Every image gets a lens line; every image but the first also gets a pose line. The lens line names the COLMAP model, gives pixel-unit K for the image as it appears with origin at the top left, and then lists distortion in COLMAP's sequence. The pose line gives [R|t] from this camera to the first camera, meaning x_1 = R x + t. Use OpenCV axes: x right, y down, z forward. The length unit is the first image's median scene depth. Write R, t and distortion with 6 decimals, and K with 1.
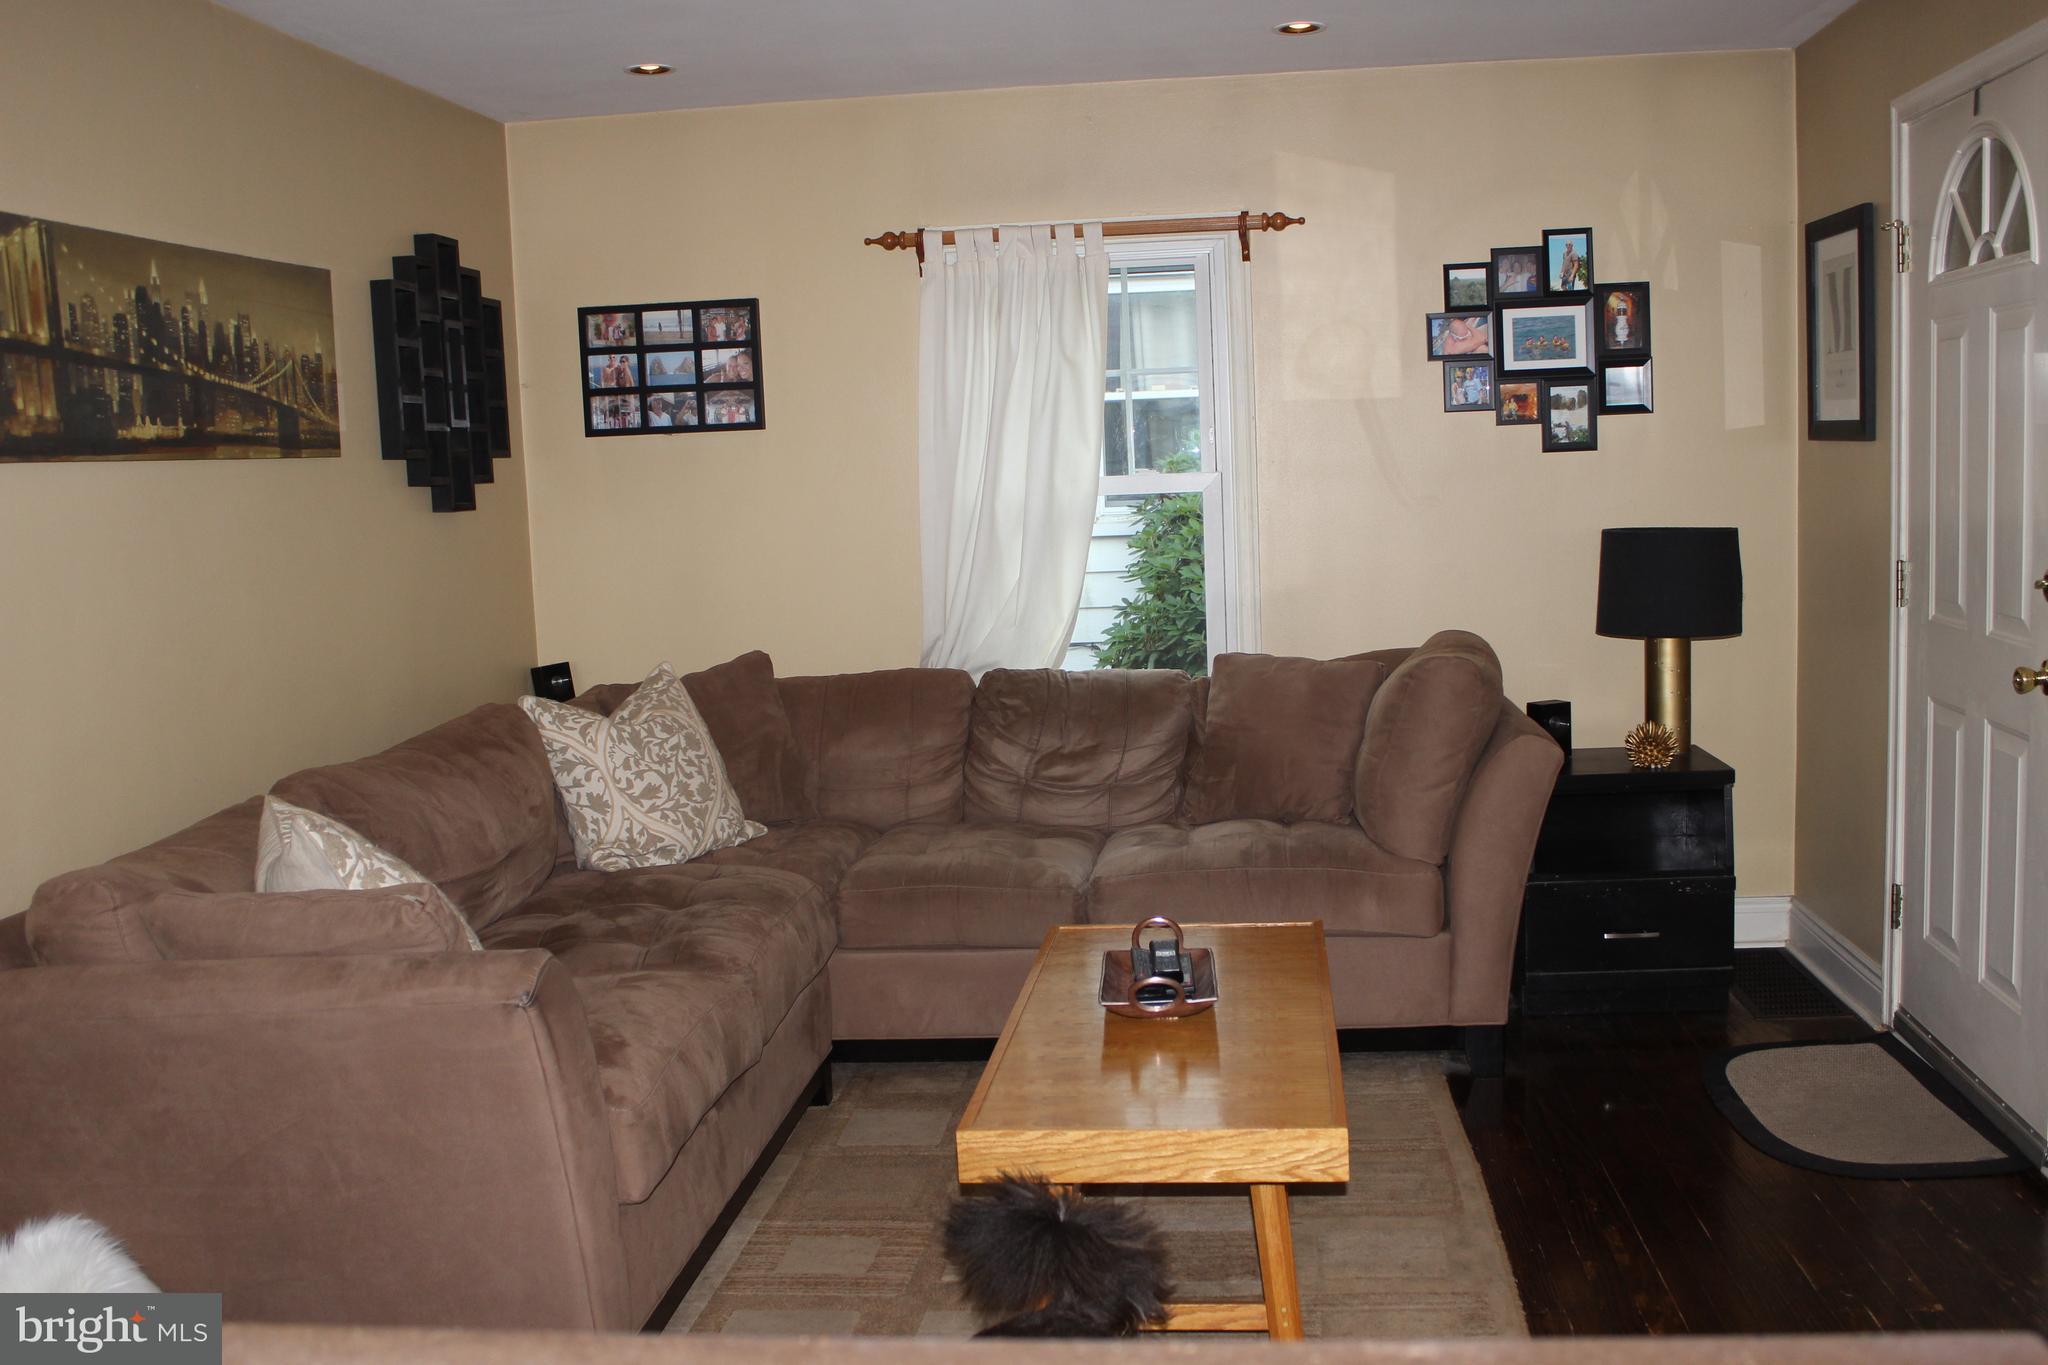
lens RADIAL K [[1947.5, 0, 1050.4], [0, 1947.5, 689.5], [0, 0, 1]] dist [-0.138894, 0.161332]
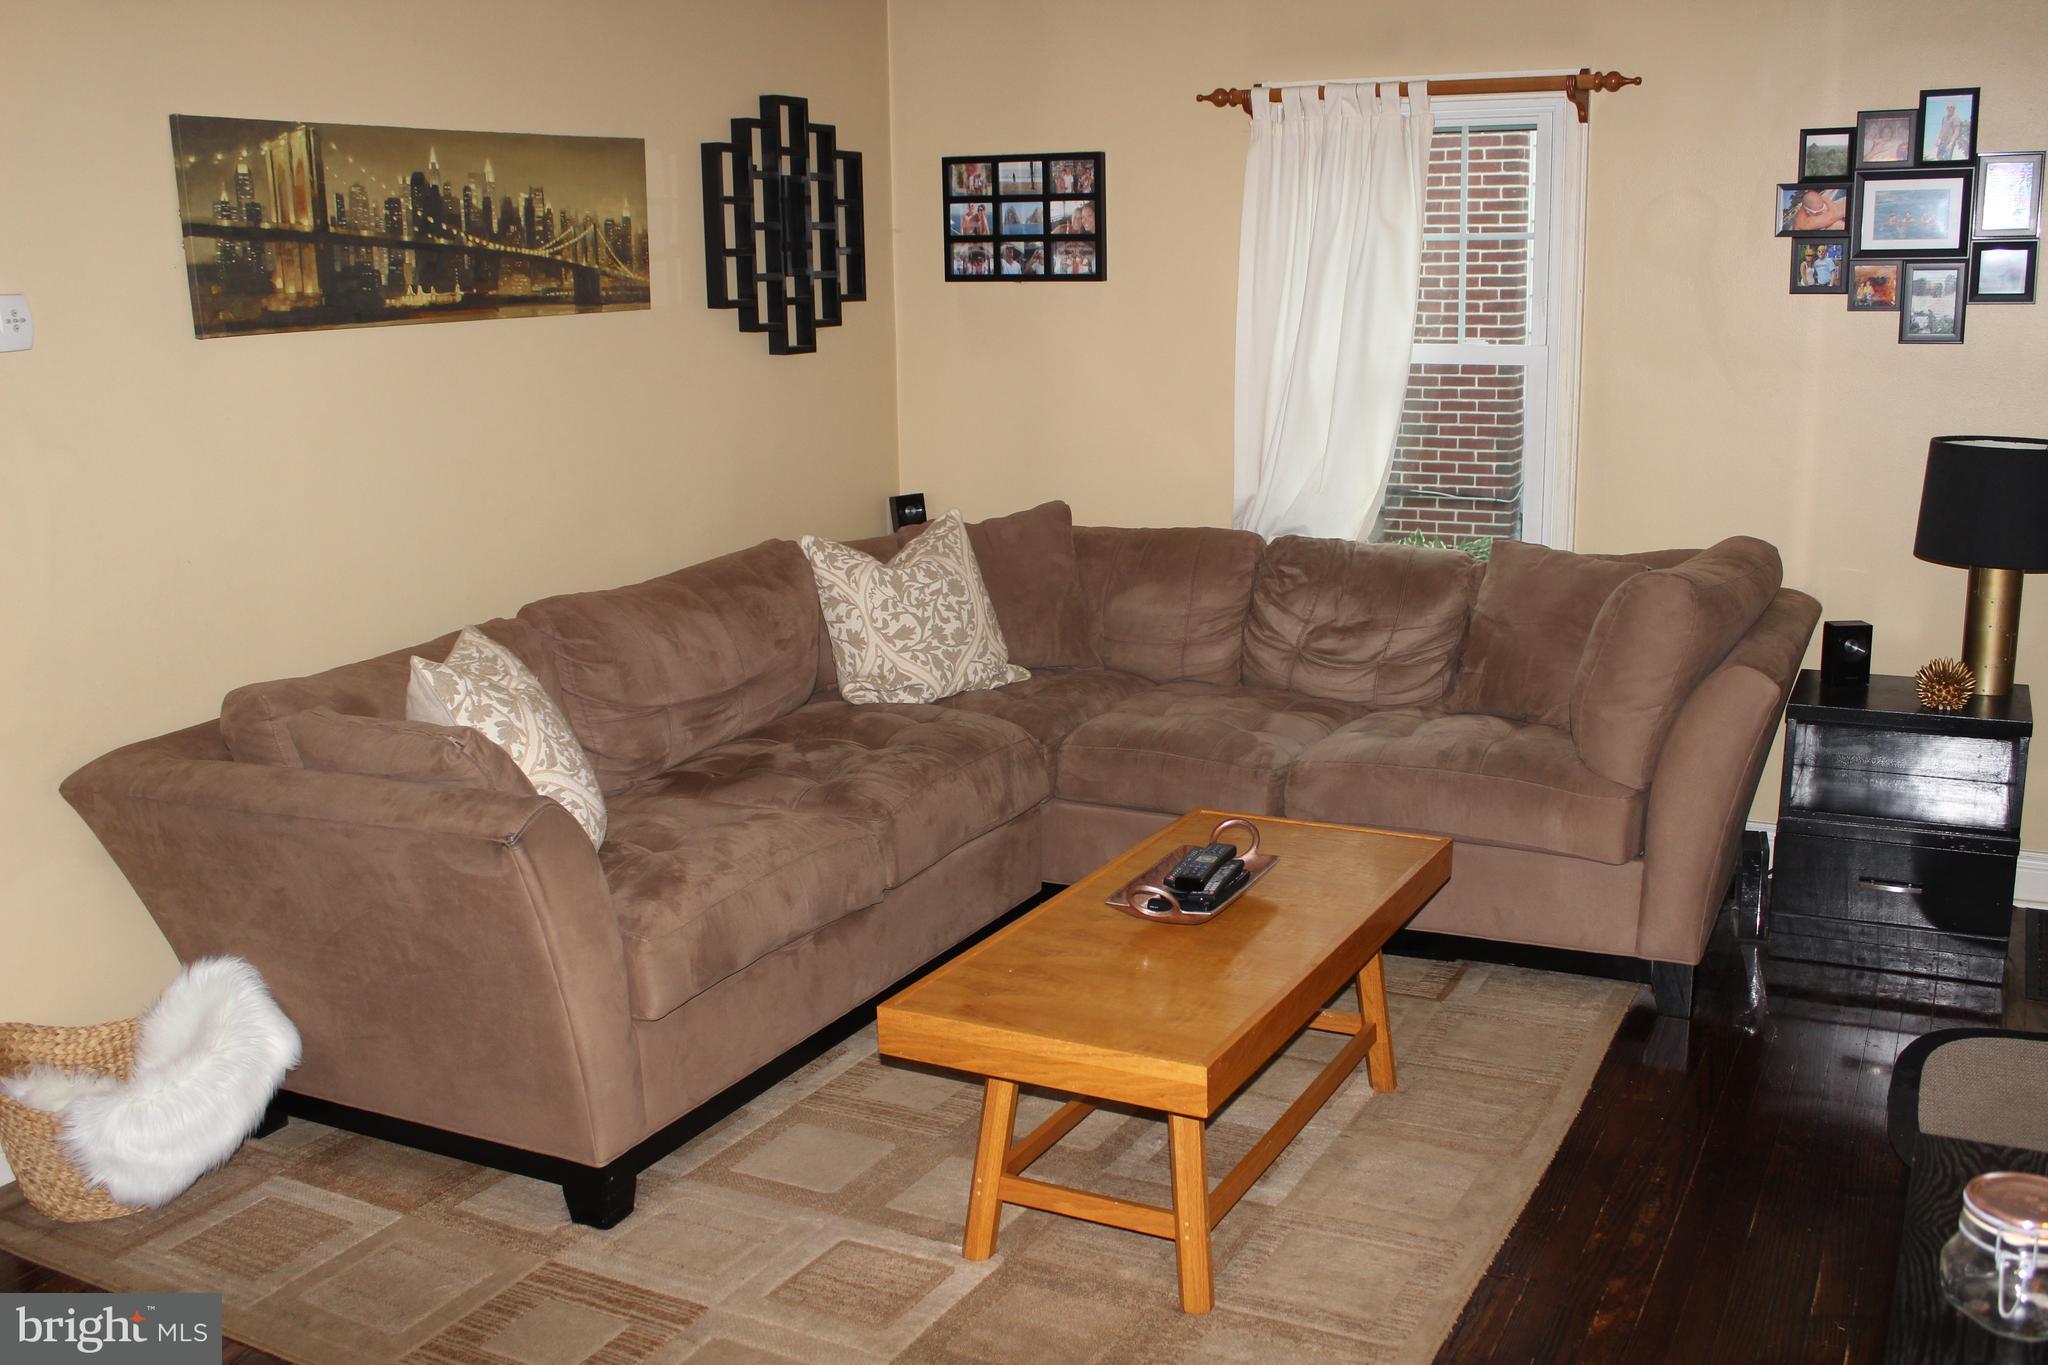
lens RADIAL K [[1947.5, 0, 1050.4], [0, 1947.5, 689.5], [0, 0, 1]] dist [-0.138894, 0.161332]
pose [[0.932293, 0.104654, -0.346232, 0.218578], [-0.065554, 0.990263, 0.122808, -0.047926], [0.355713, -0.091796, 0.930076, 0.020551]]
